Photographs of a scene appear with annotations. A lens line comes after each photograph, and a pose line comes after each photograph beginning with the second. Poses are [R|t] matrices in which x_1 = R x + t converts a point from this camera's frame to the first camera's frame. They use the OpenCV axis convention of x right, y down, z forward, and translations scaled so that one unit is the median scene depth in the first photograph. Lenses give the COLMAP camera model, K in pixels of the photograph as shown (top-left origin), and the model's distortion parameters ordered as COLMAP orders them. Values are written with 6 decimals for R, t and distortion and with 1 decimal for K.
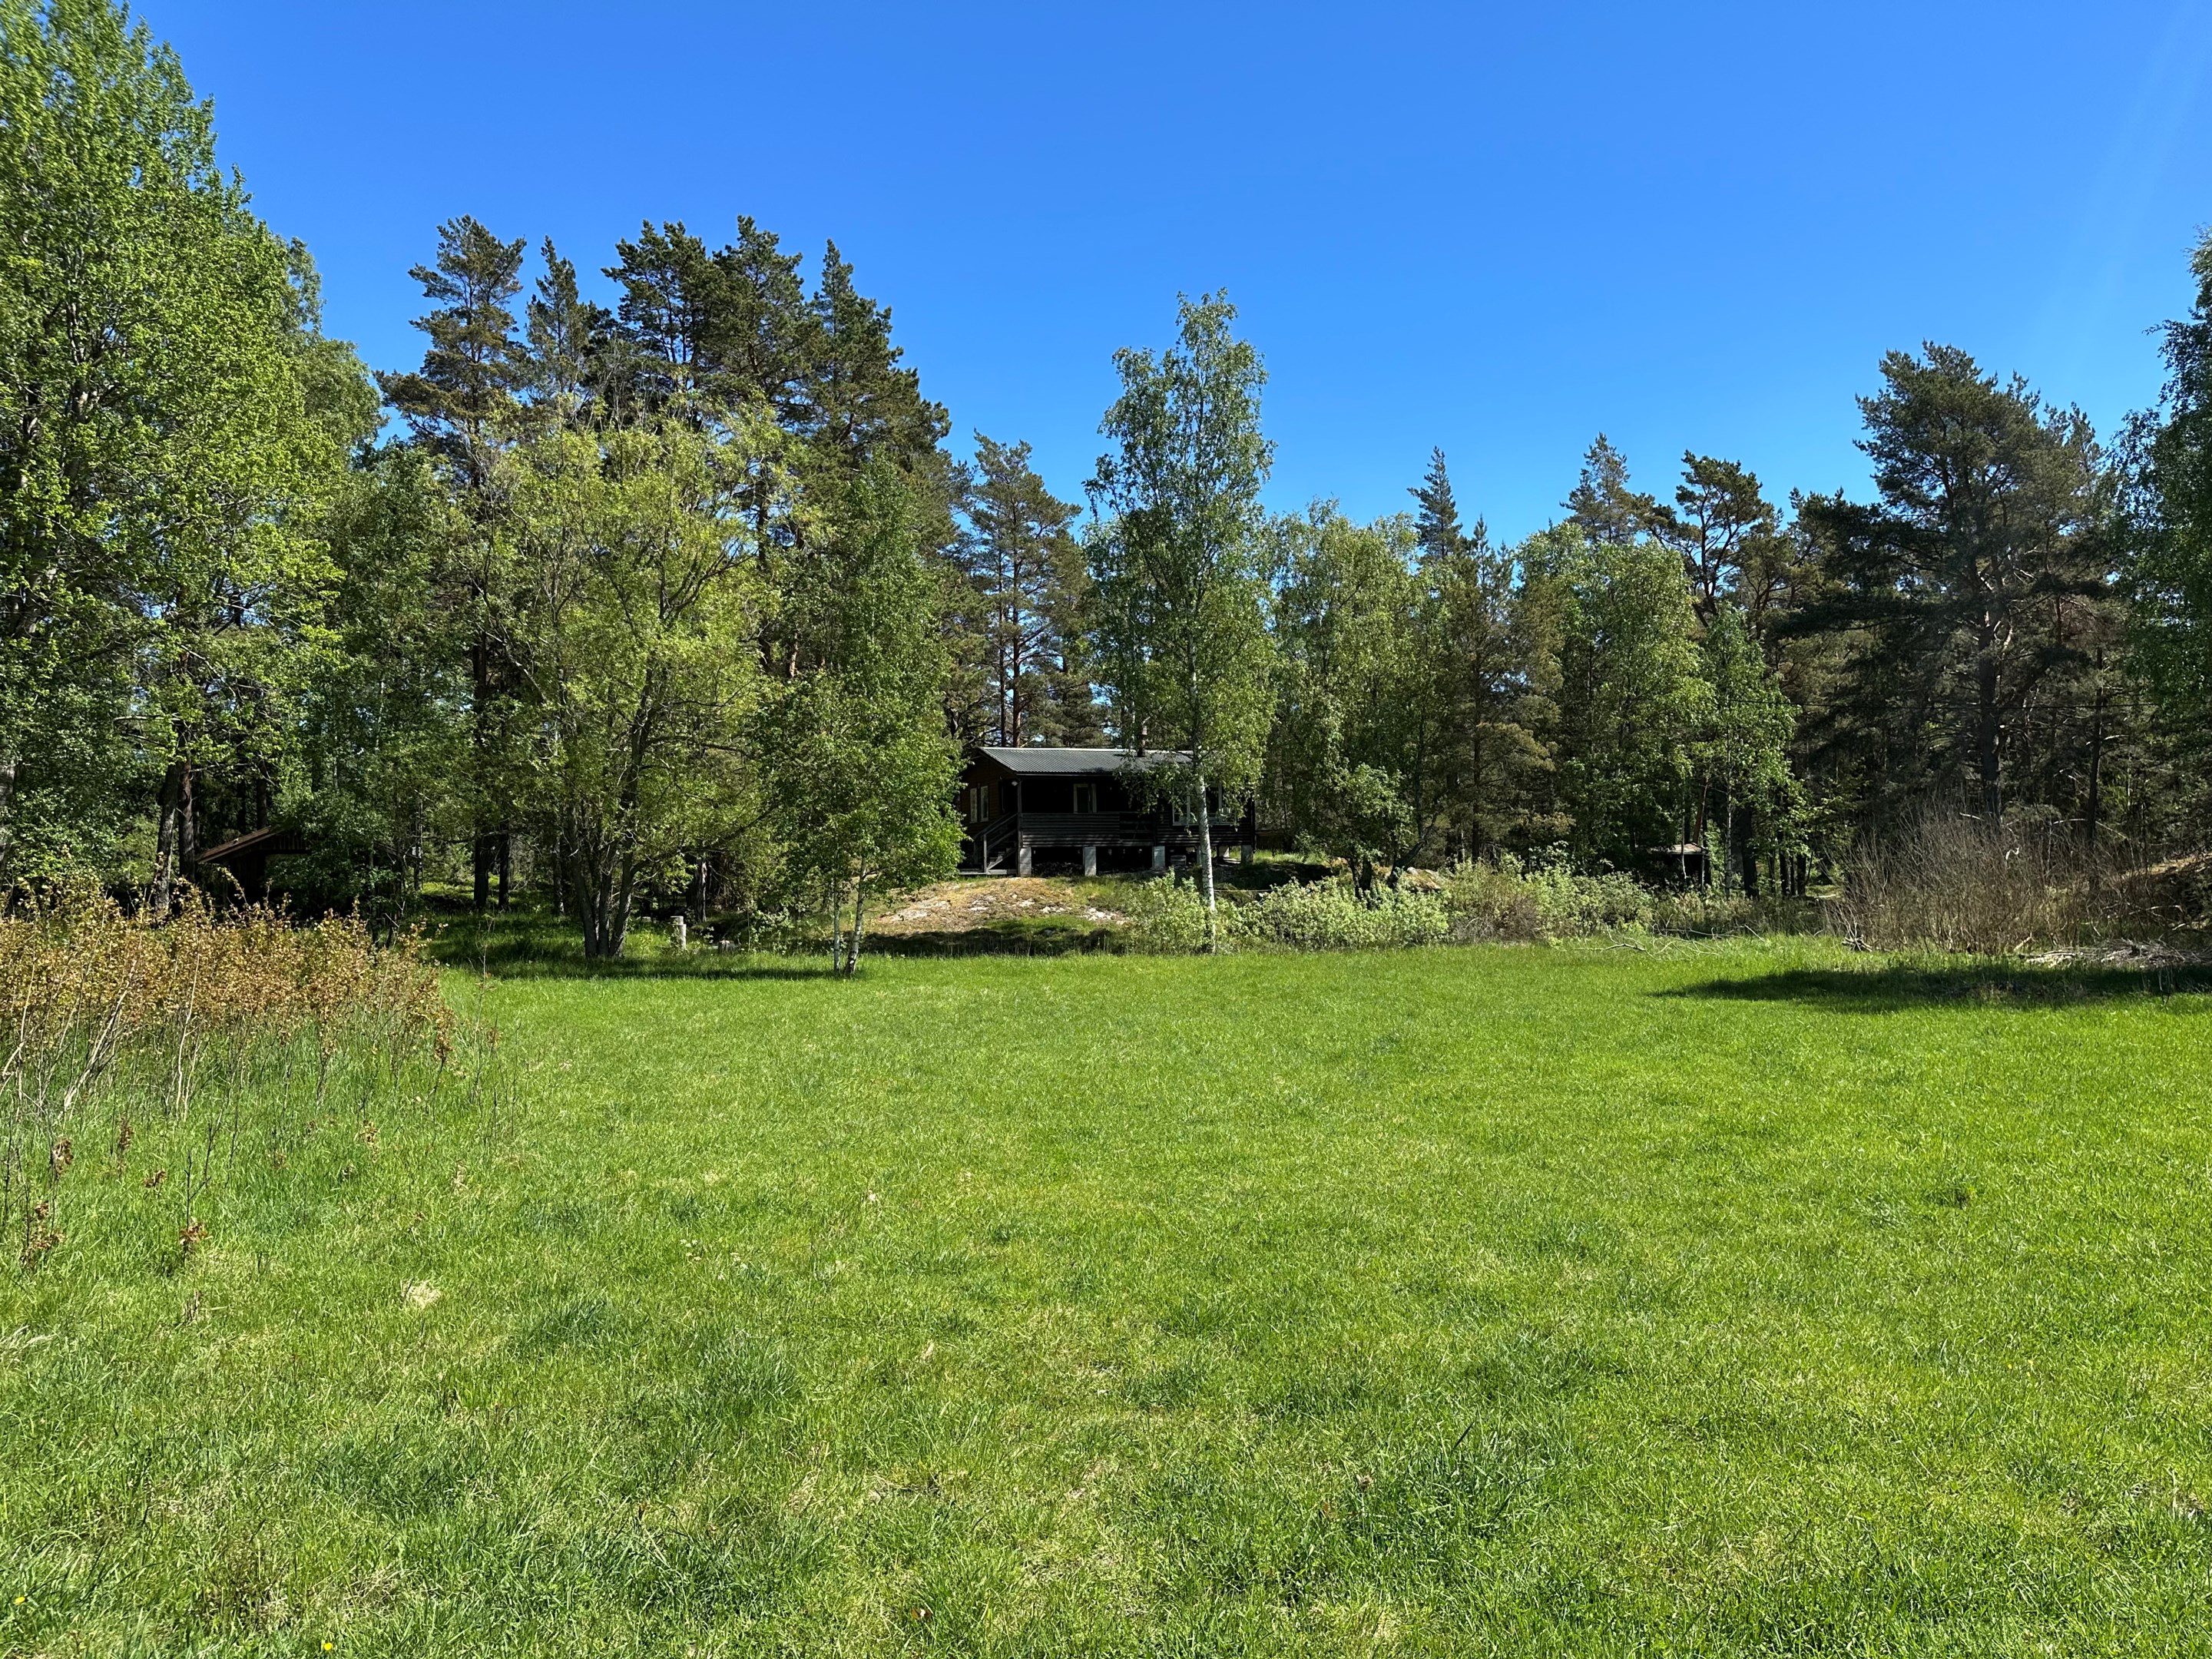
lens RADIAL K [[1497.7, 0, 1107.4], [0, 1497.7, 836.2], [0, 0, 1]] dist [0.149289, -0.345141]
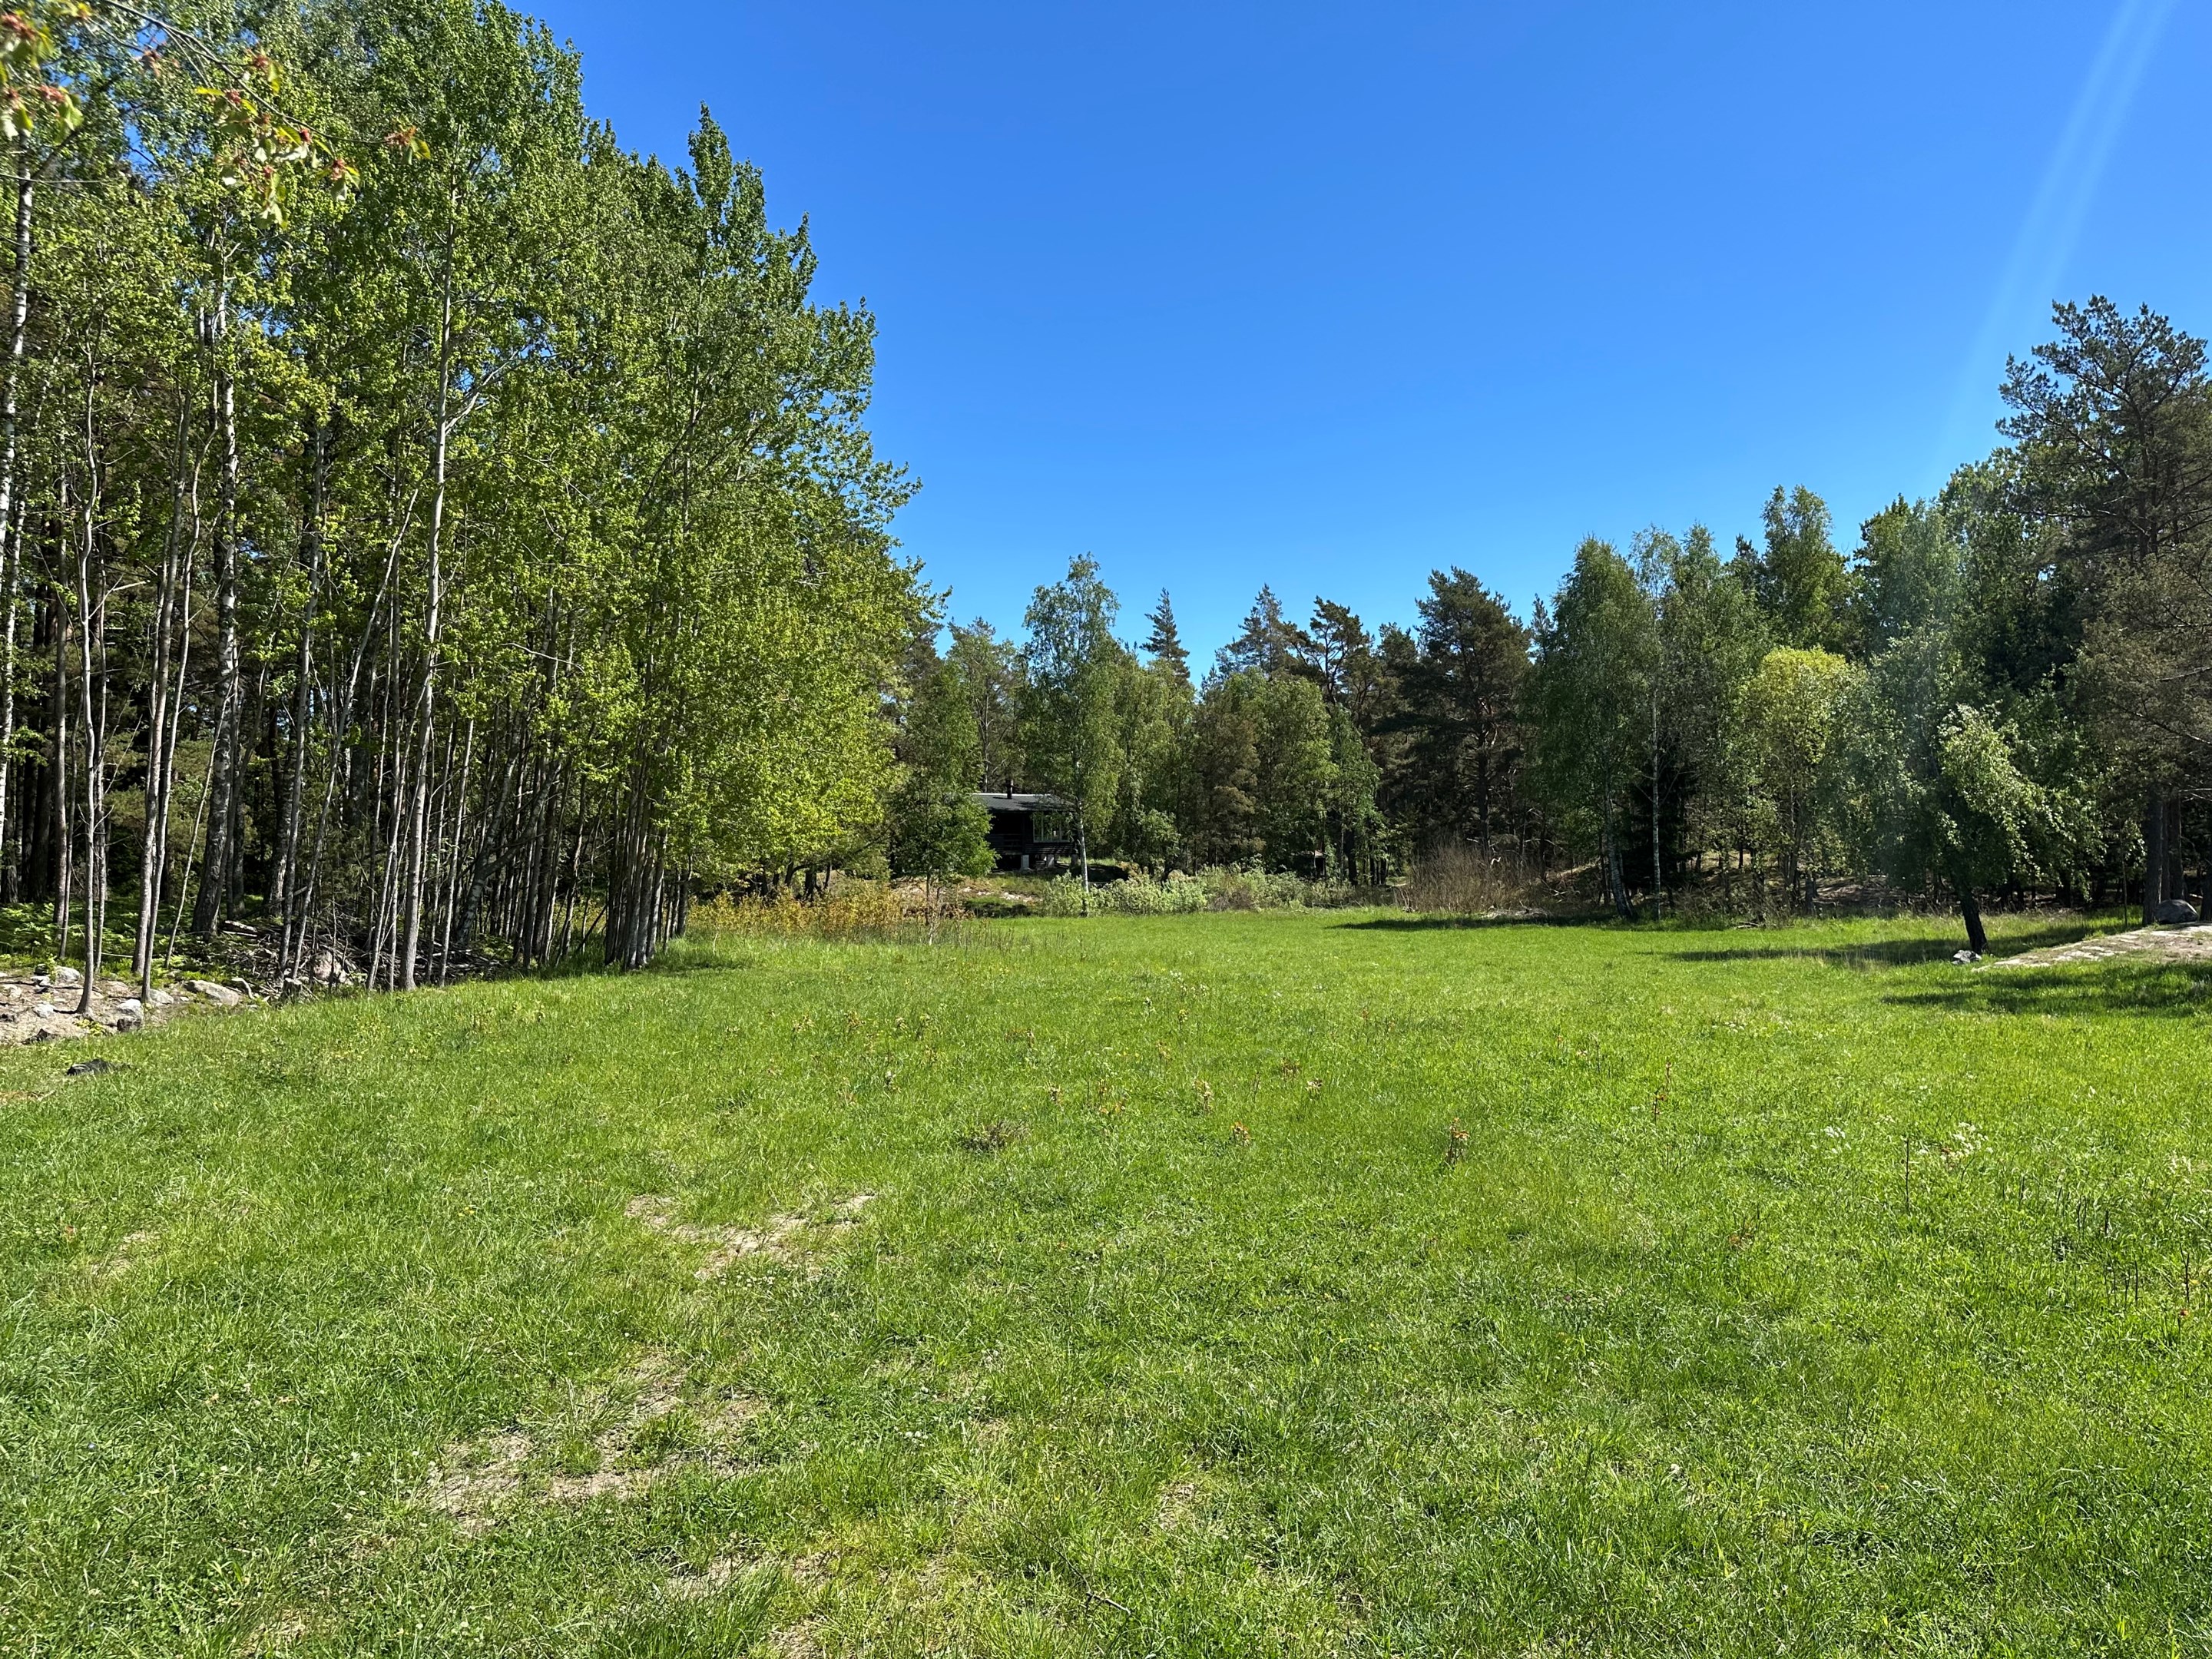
lens RADIAL K [[1560.6, 0, 1106.0], [0, 1560.6, 829.5], [0, 0, 1]] dist [-0.000487, -0.000071]
pose [[0.968959, 0.008454, 0.247075, -0.295583], [-0.009516, 0.999950, 0.003104, -0.026804], [-0.247036, -0.005359, 0.968991, -0.660367]]
